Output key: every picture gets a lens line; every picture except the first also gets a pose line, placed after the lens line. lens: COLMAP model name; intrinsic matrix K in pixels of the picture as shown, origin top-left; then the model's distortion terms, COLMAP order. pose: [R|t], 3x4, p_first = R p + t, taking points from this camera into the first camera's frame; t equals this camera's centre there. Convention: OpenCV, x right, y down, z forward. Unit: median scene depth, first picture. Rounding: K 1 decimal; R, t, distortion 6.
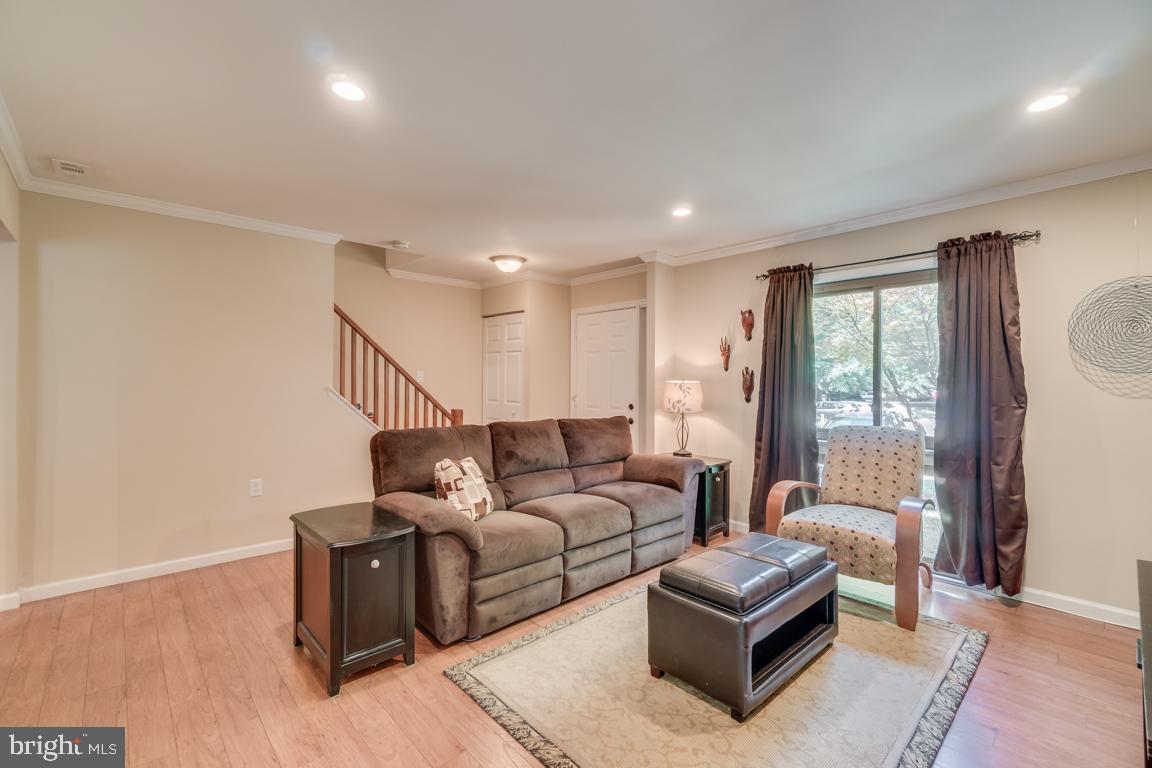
lens RADIAL K [[499.8, 0, 562.8], [0, 499.8, 377.5], [0, 0, 1]] dist [-0.009636, 0.002471]
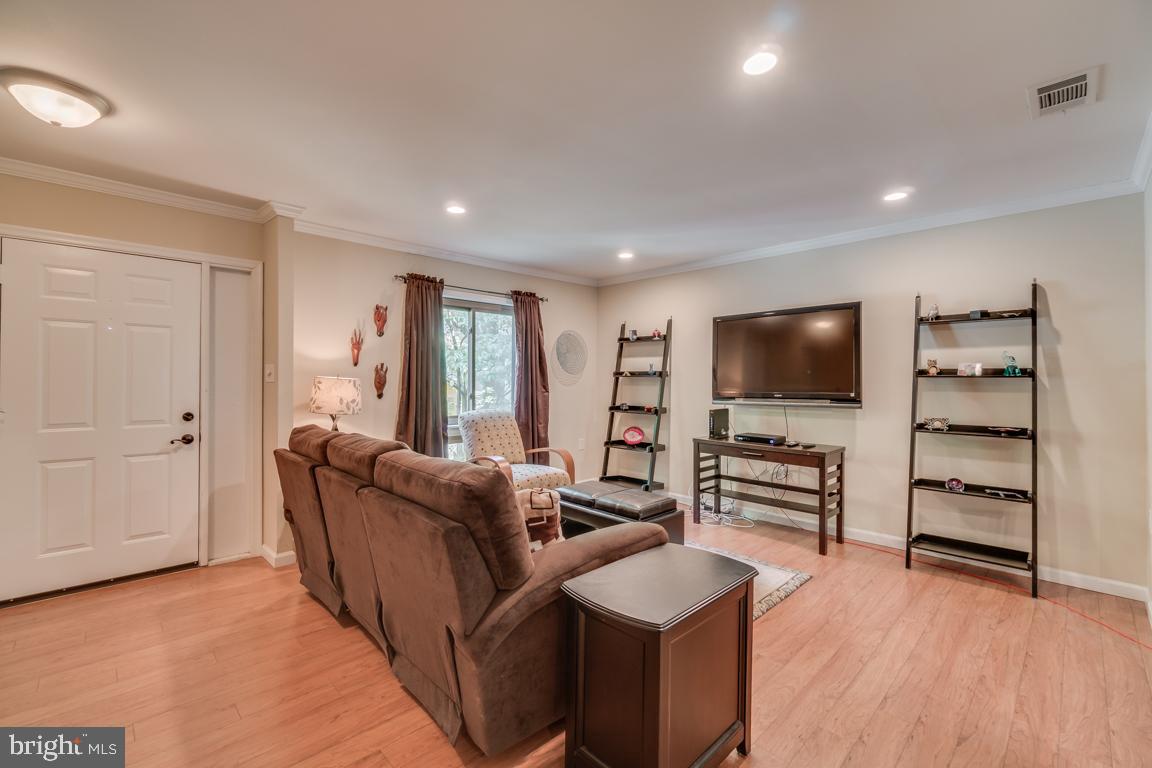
lens RADIAL K [[499.8, 0, 569.7], [0, 499.8, 376.7], [0, 0, 1]] dist [-0.009636, 0.002471]
pose [[-0.028400, 0.000289, 0.999597, -0.738860], [-0.010546, 0.999944, -0.000589, 0.003490], [-0.999541, -0.010558, -0.028395, 0.755199]]
